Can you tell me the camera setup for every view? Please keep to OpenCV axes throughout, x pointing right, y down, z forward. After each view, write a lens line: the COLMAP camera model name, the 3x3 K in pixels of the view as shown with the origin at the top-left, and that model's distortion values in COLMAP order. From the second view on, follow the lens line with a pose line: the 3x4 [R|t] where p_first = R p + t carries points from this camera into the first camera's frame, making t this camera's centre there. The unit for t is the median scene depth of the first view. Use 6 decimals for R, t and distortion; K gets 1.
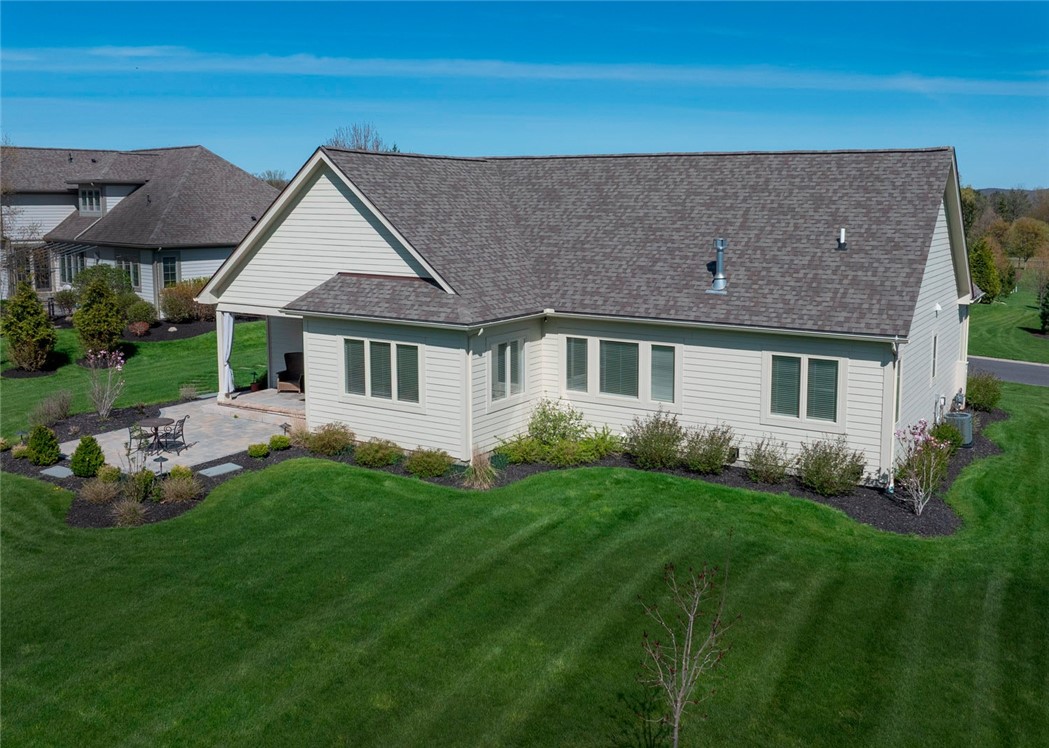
lens RADIAL K [[939.6, 0, 524.5], [0, 939.6, 374.0], [0, 0, 1]] dist [0.005907, -0.006694]
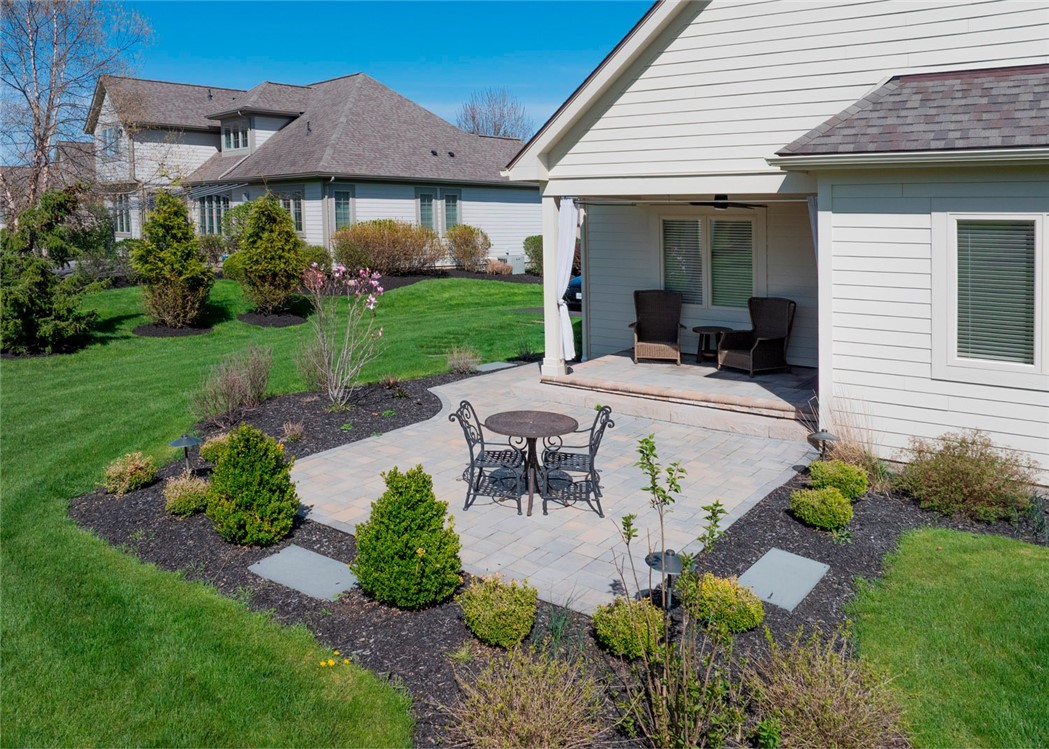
lens RADIAL K [[939.6, 0, 524.5], [0, 939.6, 374.5], [0, 0, 1]] dist [0.005907, -0.006694]
pose [[0.993866, 0.019545, -0.108847, -0.216655], [-0.018209, 0.999746, 0.013249, 0.016511], [0.109078, -0.011186, 0.993970, 0.384664]]
